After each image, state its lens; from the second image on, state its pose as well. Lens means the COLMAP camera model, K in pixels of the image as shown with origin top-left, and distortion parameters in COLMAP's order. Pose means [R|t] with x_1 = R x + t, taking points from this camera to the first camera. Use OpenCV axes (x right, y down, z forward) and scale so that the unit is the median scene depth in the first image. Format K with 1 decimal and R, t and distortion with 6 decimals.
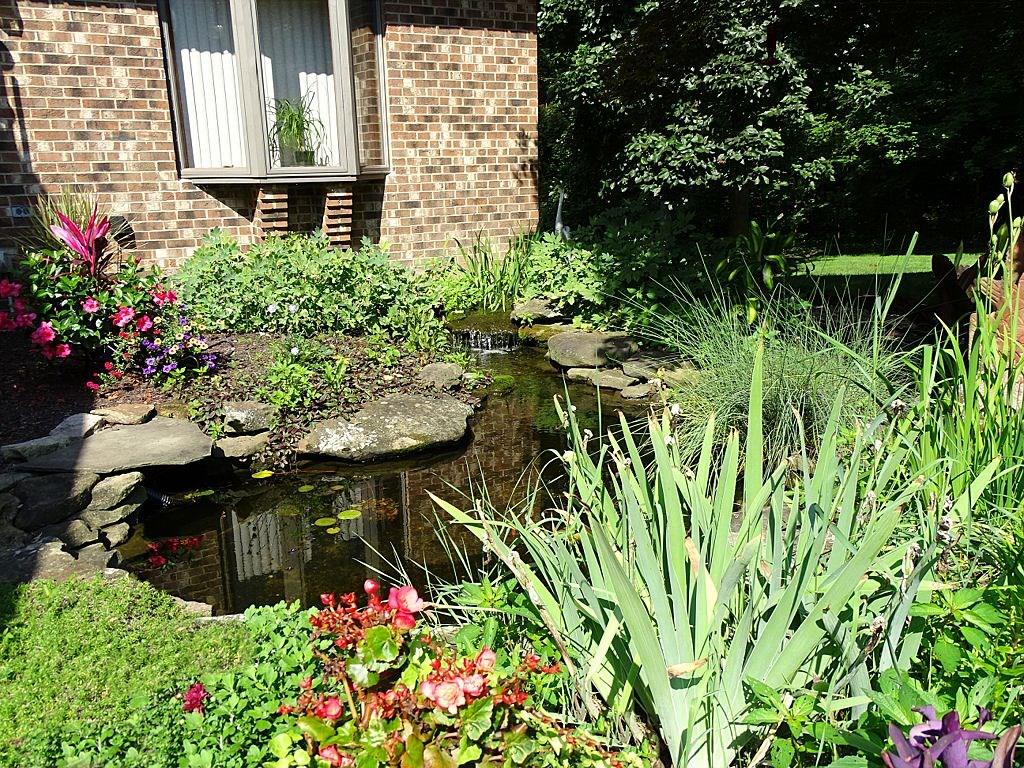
lens RADIAL K [[751.8, 0, 512.0], [0, 751.8, 384.0], [0, 0, 1]] dist [-0.000144, 0.009639]
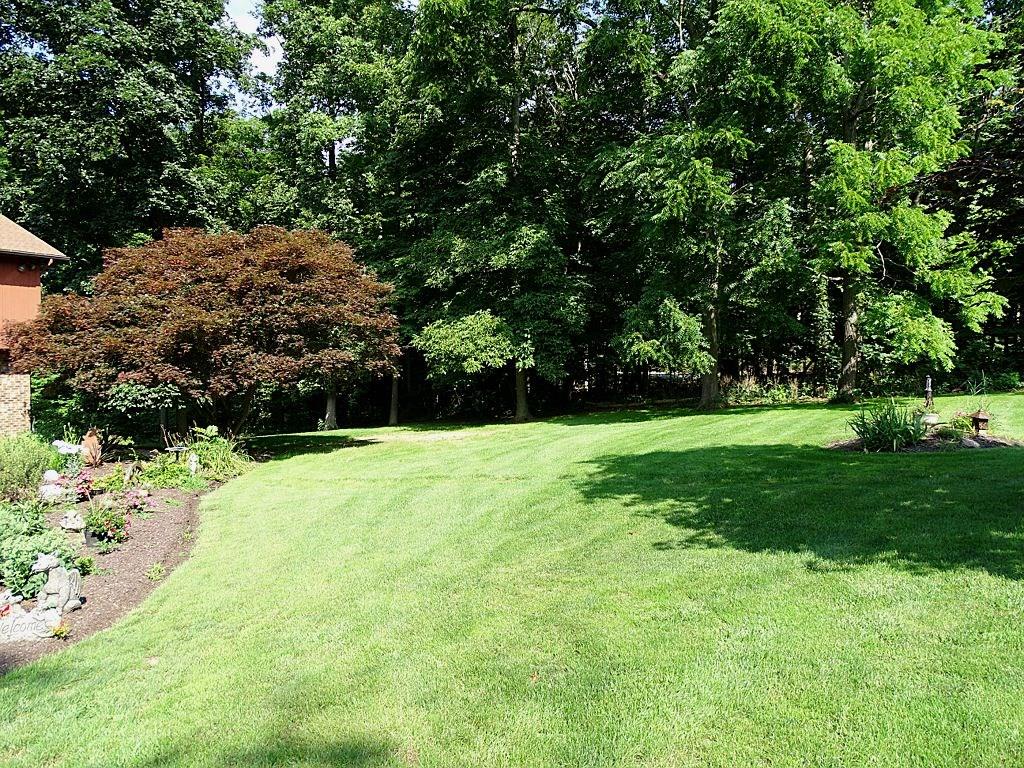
lens RADIAL K [[751.8, 0, 512.0], [0, 751.8, 384.0], [0, 0, 1]] dist [-0.000144, 0.009639]
pose [[0.891762, 0.007837, 0.452436, 0.225876], [0.104193, 0.969427, -0.222159, 0.294654], [-0.440345, 0.245254, 0.863682, -1.504894]]
